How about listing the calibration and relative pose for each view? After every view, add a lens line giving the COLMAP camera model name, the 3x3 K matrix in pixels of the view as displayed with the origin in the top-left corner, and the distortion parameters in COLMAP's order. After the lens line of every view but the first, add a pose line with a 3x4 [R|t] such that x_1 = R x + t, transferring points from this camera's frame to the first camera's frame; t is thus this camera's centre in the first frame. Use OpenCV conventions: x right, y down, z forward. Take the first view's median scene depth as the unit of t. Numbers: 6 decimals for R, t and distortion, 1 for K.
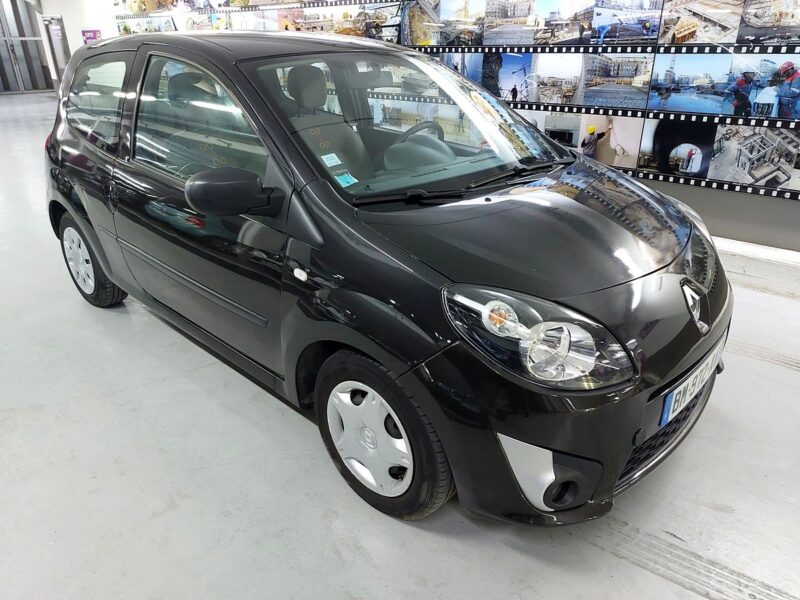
lens RADIAL K [[560.9, 0, 400.8], [0, 560.9, 296.2], [0, 0, 1]] dist [-0.024339, 0.001380]
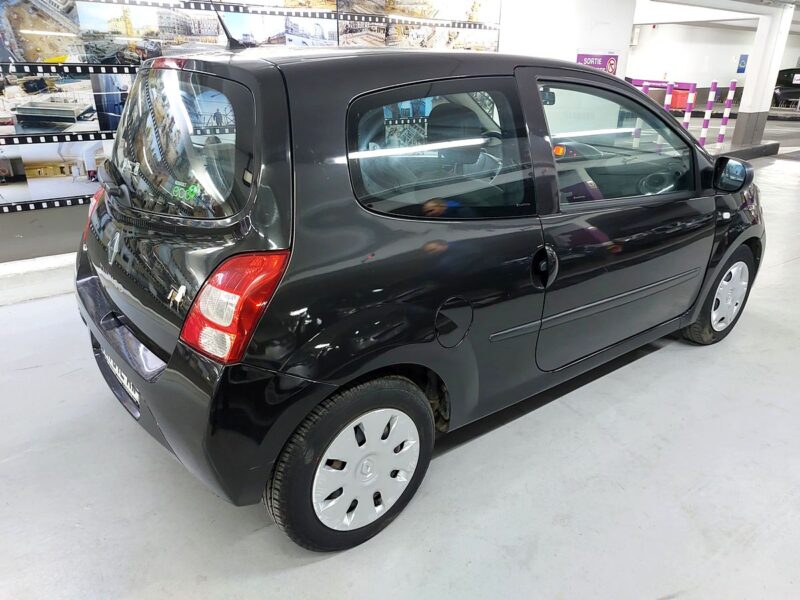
lens RADIAL K [[560.9, 0, 400.9], [0, 560.9, 302.1], [0, 0, 1]] dist [-0.024339, 0.001380]
pose [[0.172811, -0.368261, 0.913521, -0.676219], [0.376154, 0.881851, 0.284337, -0.231948], [-0.910299, 0.294488, 0.290917, 0.521176]]
